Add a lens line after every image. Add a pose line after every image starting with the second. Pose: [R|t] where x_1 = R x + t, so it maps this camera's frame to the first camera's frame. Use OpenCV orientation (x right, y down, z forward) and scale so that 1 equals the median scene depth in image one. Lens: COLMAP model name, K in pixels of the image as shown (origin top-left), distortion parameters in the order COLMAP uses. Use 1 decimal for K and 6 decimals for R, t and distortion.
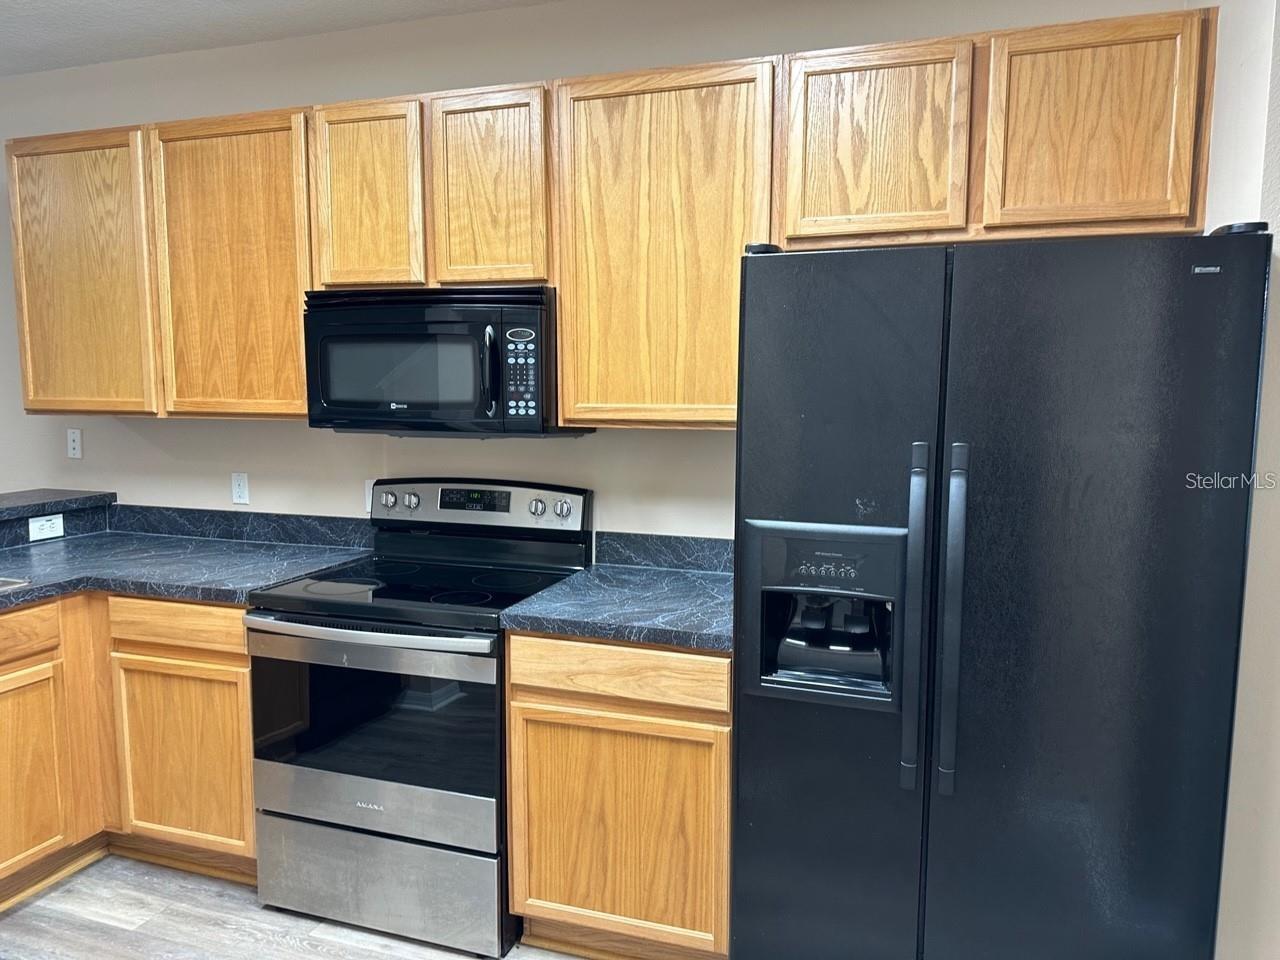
lens RADIAL K [[903.6, 0, 657.0], [0, 903.6, 488.0], [0, 0, 1]] dist [0.049390, -0.068181]
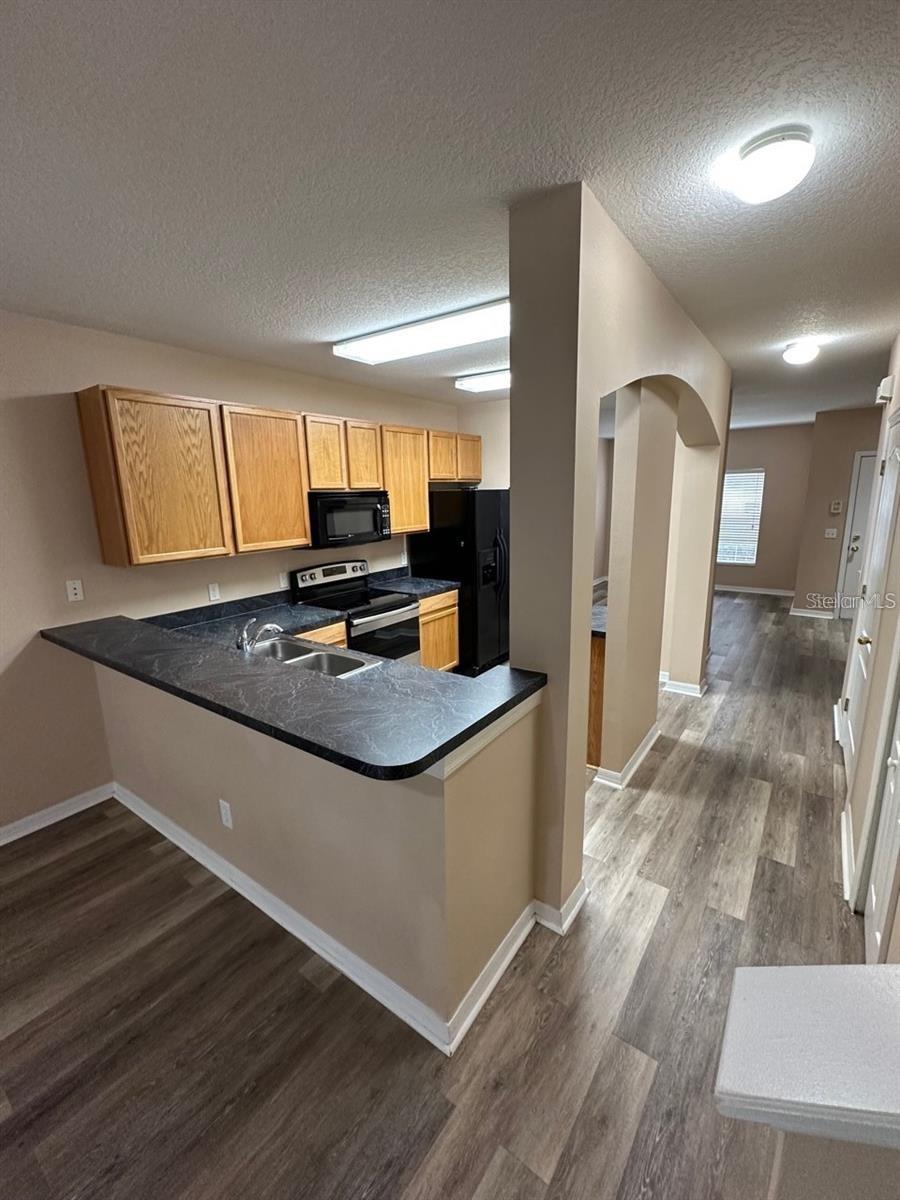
lens RADIAL K [[506.0, 0, 448.8], [0, 506.0, 598.8], [0, 0, 1]] dist [-0.004046, 0.001209]
pose [[0.303371, -0.209744, 0.929502, -1.646176], [0.128491, 0.975569, 0.178202, -0.140047], [-0.944169, 0.065371, 0.322910, 0.266229]]
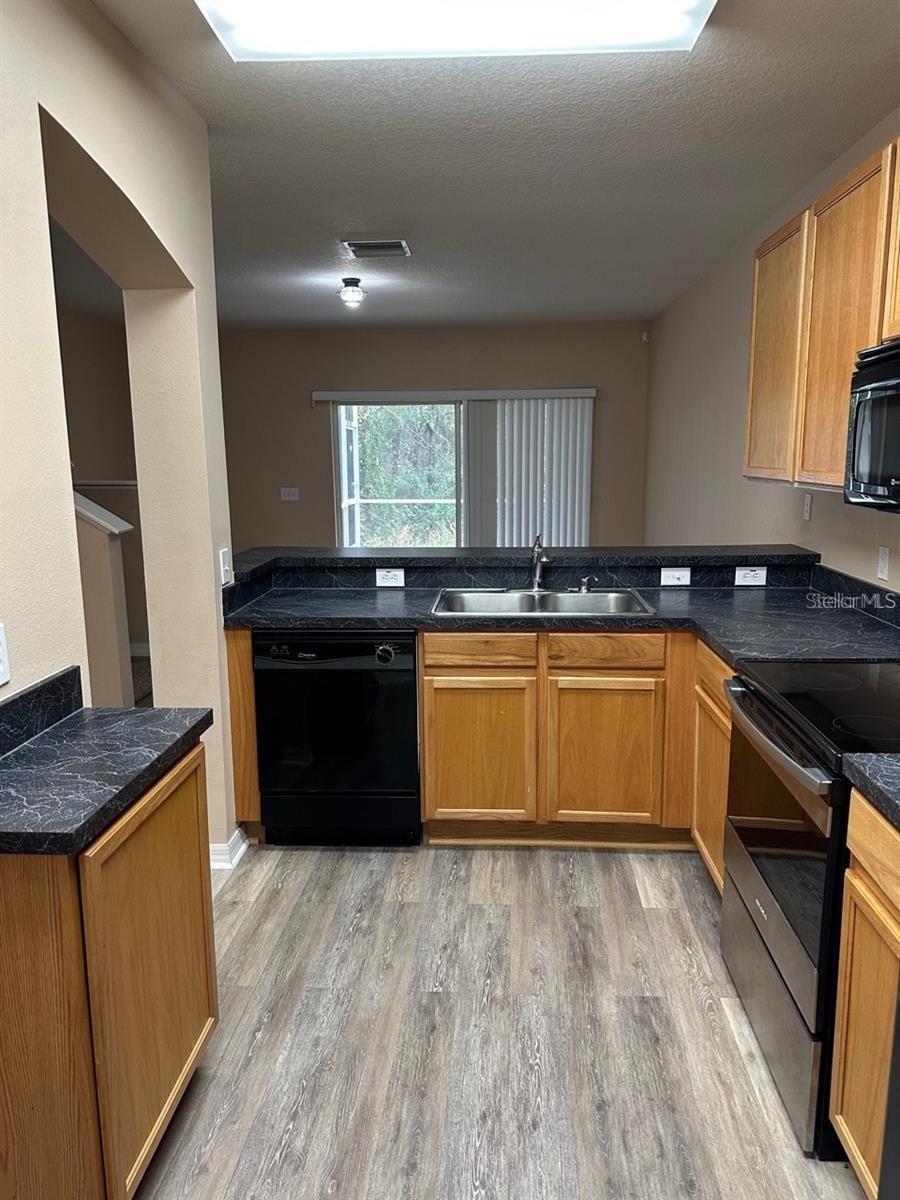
lens RADIAL K [[847.1, 0, 455.7], [0, 847.1, 602.9], [0, 0, 1]] dist [0.049390, -0.068181]
pose [[0.244413, 0.165101, -0.955512, 0.380752], [-0.098532, 0.984526, 0.144910, -0.056676], [0.964652, 0.058731, 0.256899, 0.428924]]
